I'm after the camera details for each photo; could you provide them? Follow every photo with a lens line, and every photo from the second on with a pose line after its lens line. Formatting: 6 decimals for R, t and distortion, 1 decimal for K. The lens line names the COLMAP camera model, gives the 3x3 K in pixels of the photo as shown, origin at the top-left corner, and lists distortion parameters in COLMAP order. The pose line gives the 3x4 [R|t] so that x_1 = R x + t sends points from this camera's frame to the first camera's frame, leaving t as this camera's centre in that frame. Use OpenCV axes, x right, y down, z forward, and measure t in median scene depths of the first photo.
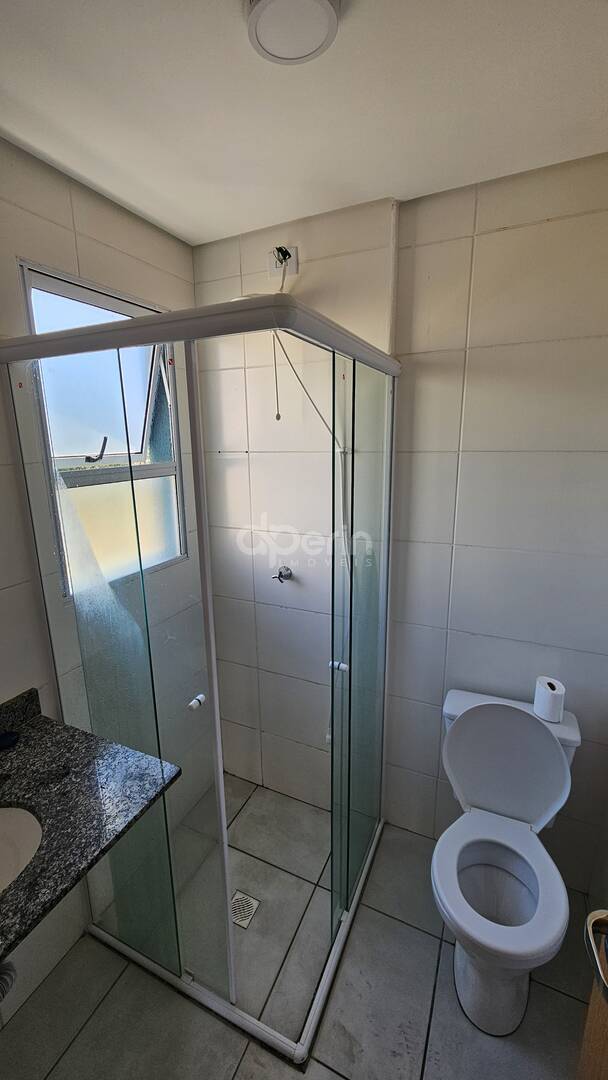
lens RADIAL K [[449.0, 0, 303.6], [0, 449.0, 534.5], [0, 0, 1]] dist [-0.003515, 0.003278]
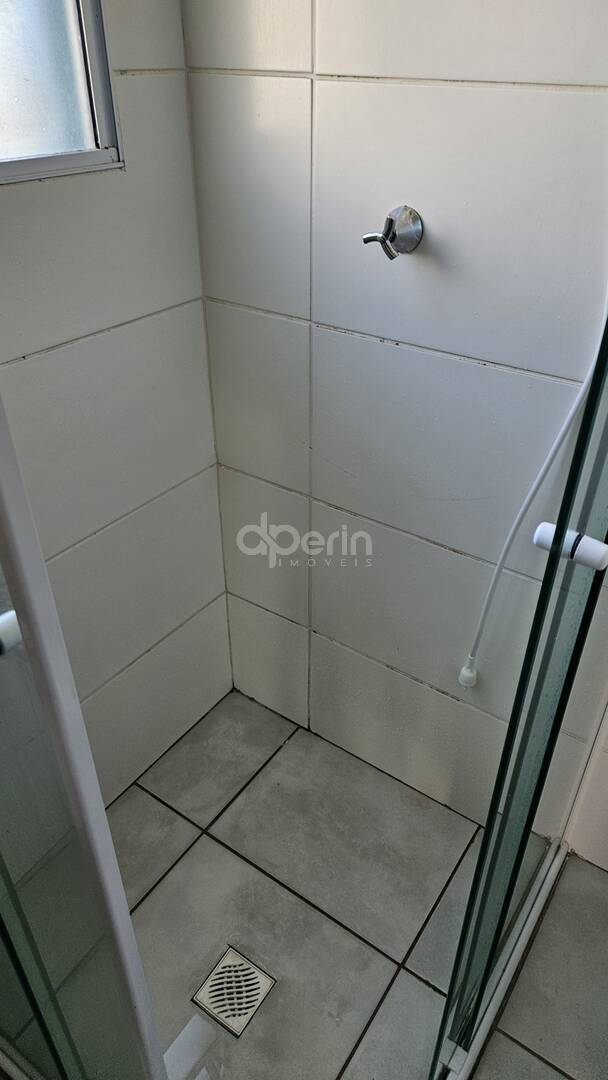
lens RADIAL K [[721.7, 0, 301.4], [0, 721.7, 540.9], [0, 0, 1]] dist [0.061259, -0.043022]
pose [[0.982451, 0.116077, -0.145997, -0.011061], [-0.054505, 0.927253, 0.370446, 0.103086], [0.178377, -0.355988, 0.917308, 0.419825]]
